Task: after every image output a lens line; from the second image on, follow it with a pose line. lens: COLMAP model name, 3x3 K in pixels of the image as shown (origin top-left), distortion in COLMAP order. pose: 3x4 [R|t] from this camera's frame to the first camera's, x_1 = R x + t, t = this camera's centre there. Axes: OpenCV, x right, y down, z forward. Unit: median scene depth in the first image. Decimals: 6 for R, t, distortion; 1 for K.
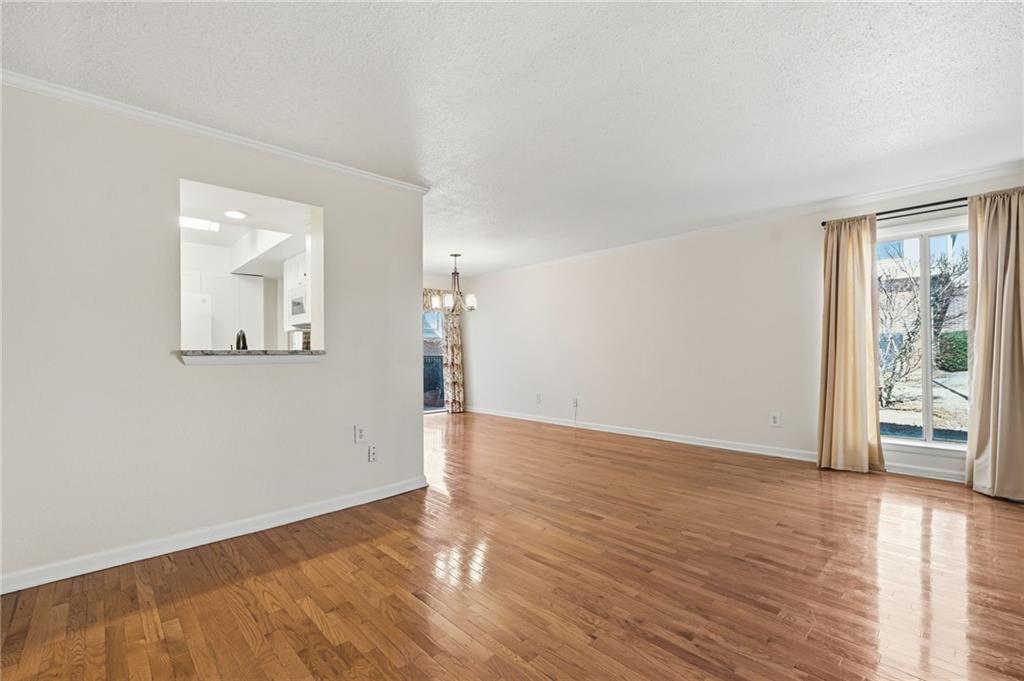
lens RADIAL K [[447.7, 0, 495.0], [0, 447.7, 348.1], [0, 0, 1]] dist [-0.002374, 0.001430]
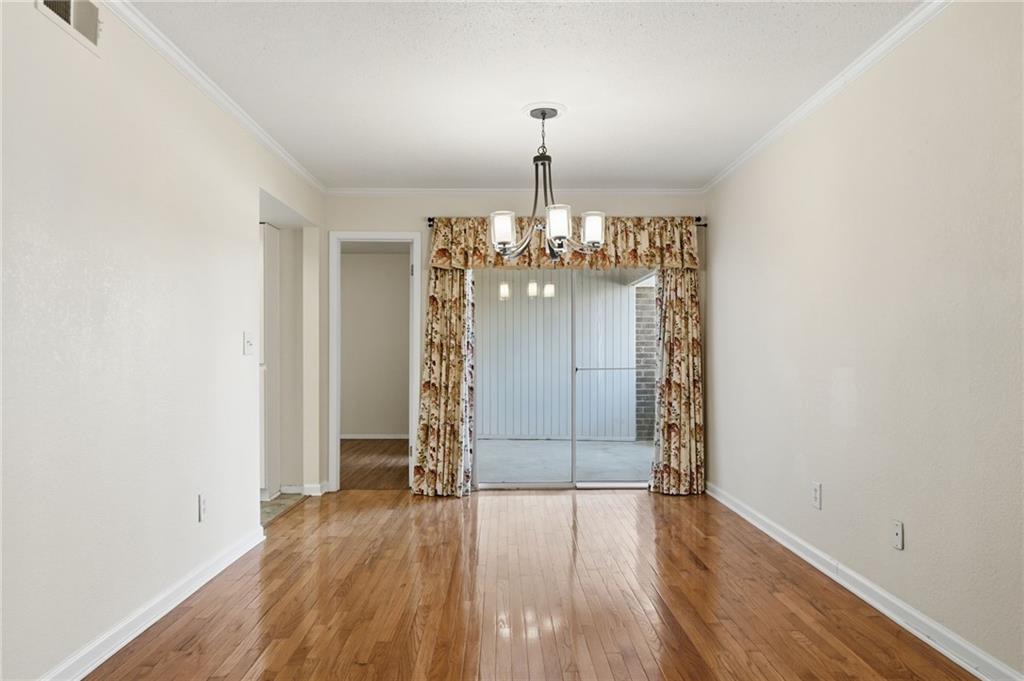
lens RADIAL K [[662.6, 0, 506.8], [0, 662.6, 356.0], [0, 0, 1]] dist [-0.004770, -0.001813]
pose [[0.751916, 0.011864, -0.659153, 0.452485], [-0.000989, 0.999857, 0.016869, -0.003461], [0.659259, -0.012032, 0.751820, 0.863271]]
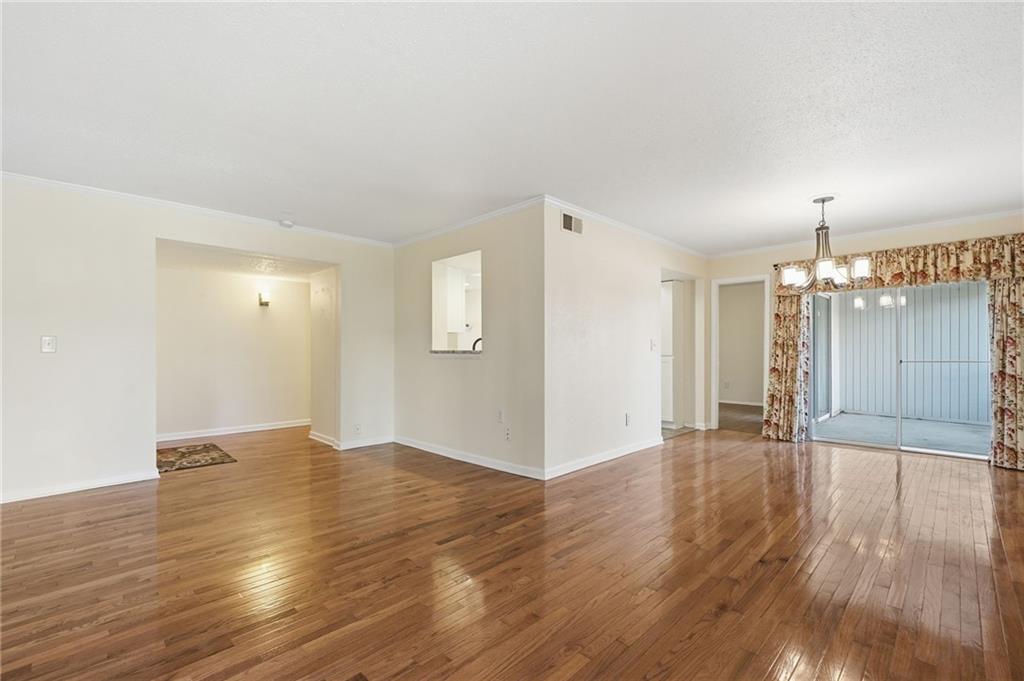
lens RADIAL K [[447.9, 0, 503.7], [0, 447.9, 343.8], [0, 0, 1]] dist [0.008718, -0.000250]
pose [[0.041254, -0.003316, -0.999143, 0.867237], [0.011027, 0.999935, -0.002863, -0.010551], [0.999088, -0.010900, 0.041288, 0.836466]]
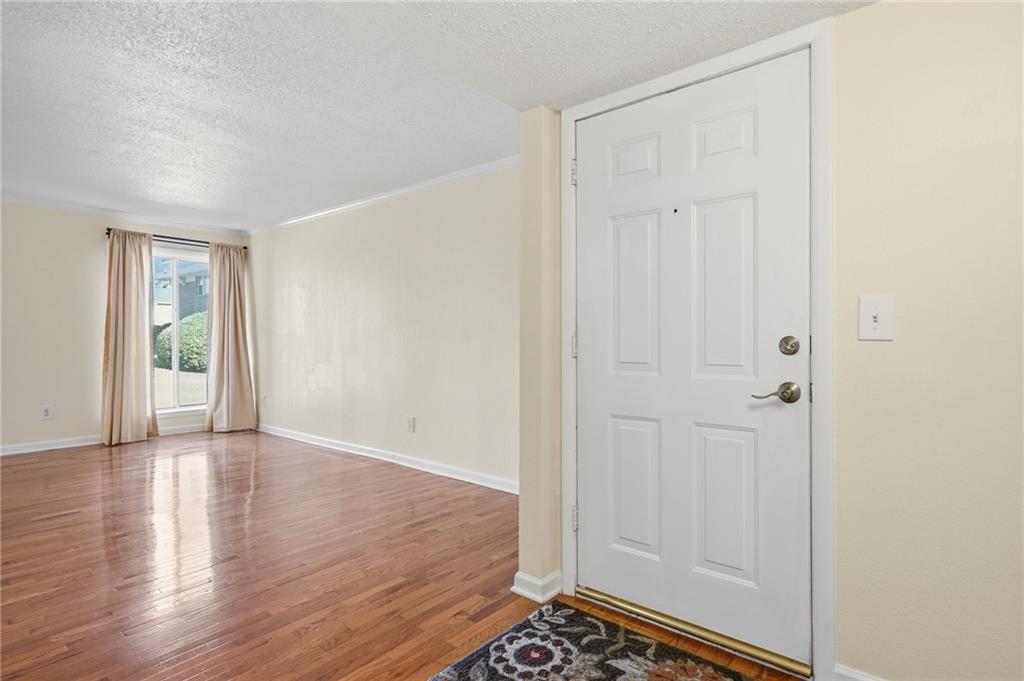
lens RADIAL K [[537.0, 0, 547.2], [0, 537.0, 337.6], [0, 0, 1]] dist [0.000933, 0.000099]
pose [[-0.161870, 0.012446, 0.986734, -0.840938], [-0.008390, 0.999867, -0.013988, 0.004050], [-0.986776, -0.010543, -0.161744, 0.137975]]
